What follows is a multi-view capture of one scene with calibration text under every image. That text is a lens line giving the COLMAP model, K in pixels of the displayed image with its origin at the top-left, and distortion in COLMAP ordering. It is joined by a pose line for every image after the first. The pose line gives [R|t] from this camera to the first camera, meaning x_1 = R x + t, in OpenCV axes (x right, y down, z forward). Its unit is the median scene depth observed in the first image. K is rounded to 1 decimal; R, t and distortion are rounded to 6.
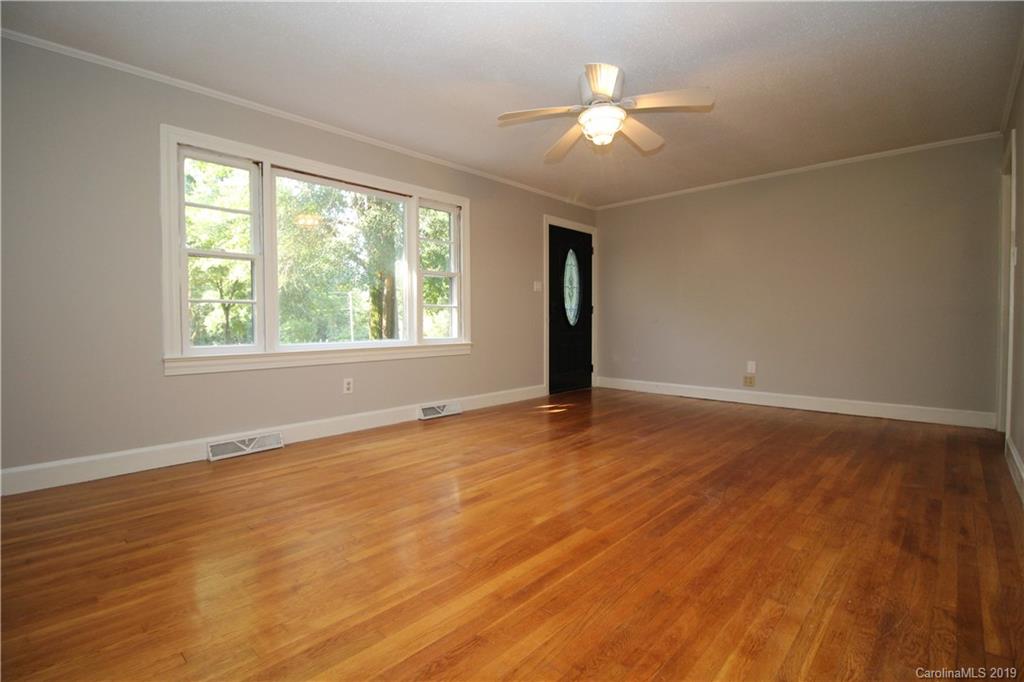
lens RADIAL K [[475.8, 0, 511.4], [0, 475.8, 342.4], [0, 0, 1]] dist [-0.006185, -0.008067]
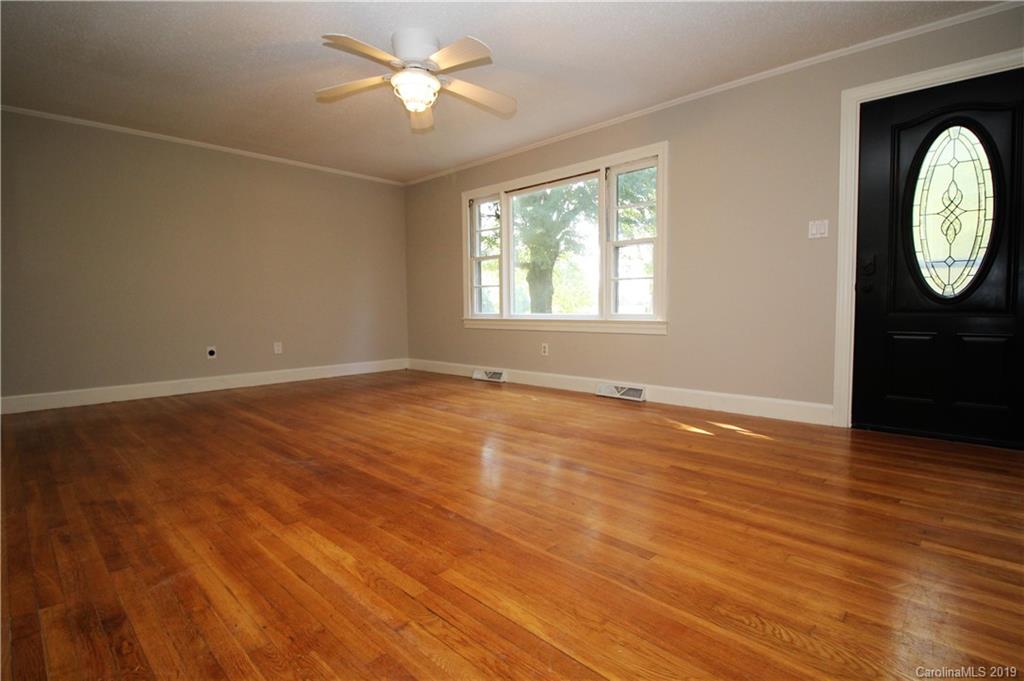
lens RADIAL K [[496.4, 0, 521.1], [0, 496.4, 338.1], [0, 0, 1]] dist [-0.014926, -0.001732]
pose [[0.001453, 0.067259, -0.997734, 1.387894], [-0.032595, 0.997209, 0.067176, -0.033098], [0.999468, 0.032424, 0.003641, 1.377009]]
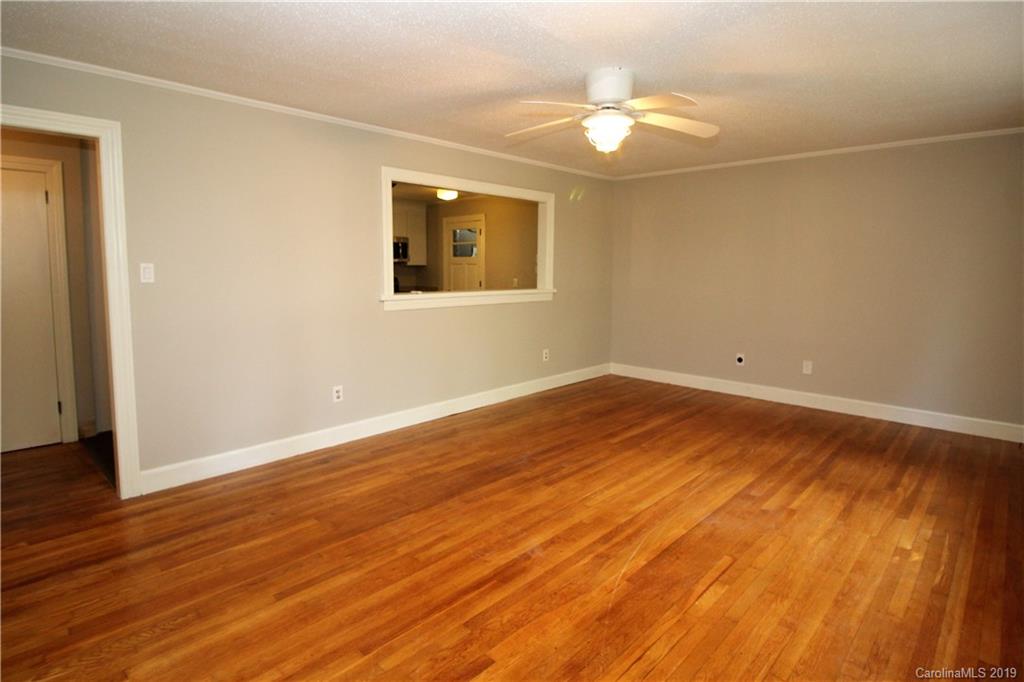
lens RADIAL K [[529.3, 0, 509.4], [0, 529.3, 321.1], [0, 0, 1]] dist [-0.002053, -0.009809]
pose [[-0.999958, -0.003216, 0.008540, 0.418671], [-0.001933, 0.989250, 0.146224, -0.277571], [-0.008918, 0.146201, -0.989215, 2.305714]]
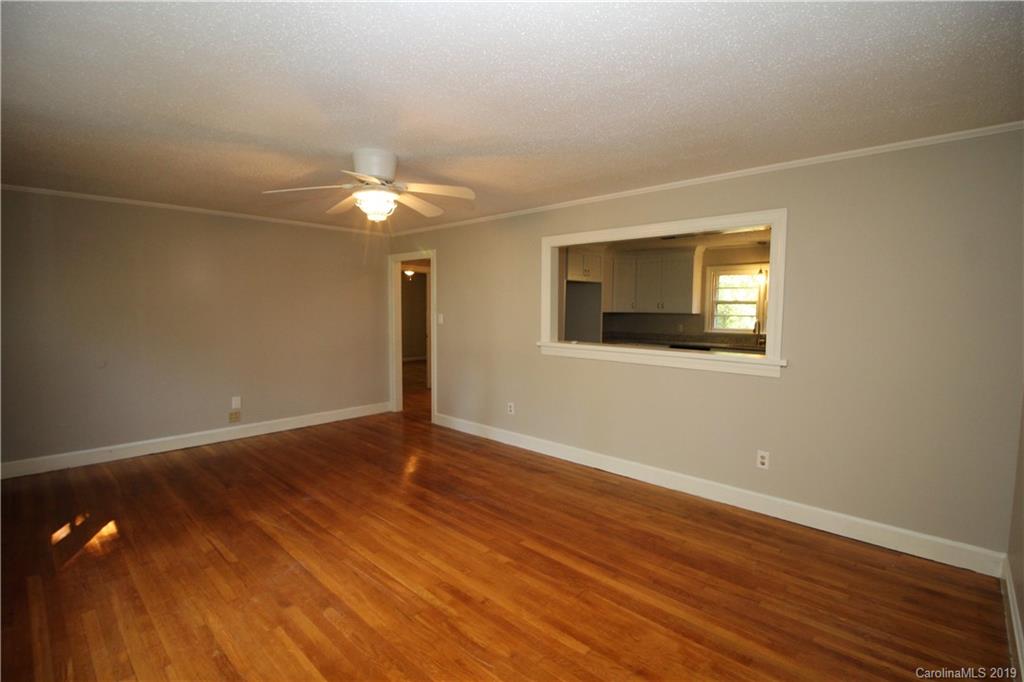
lens RADIAL K [[475.8, 0, 517.8], [0, 475.8, 338.9], [0, 0, 1]] dist [-0.006185, -0.008067]
pose [[-0.010923, -0.065240, 0.997810, -0.977428], [0.036744, 0.997169, 0.065601, -0.248428], [-0.999265, 0.037380, -0.008495, 0.794652]]
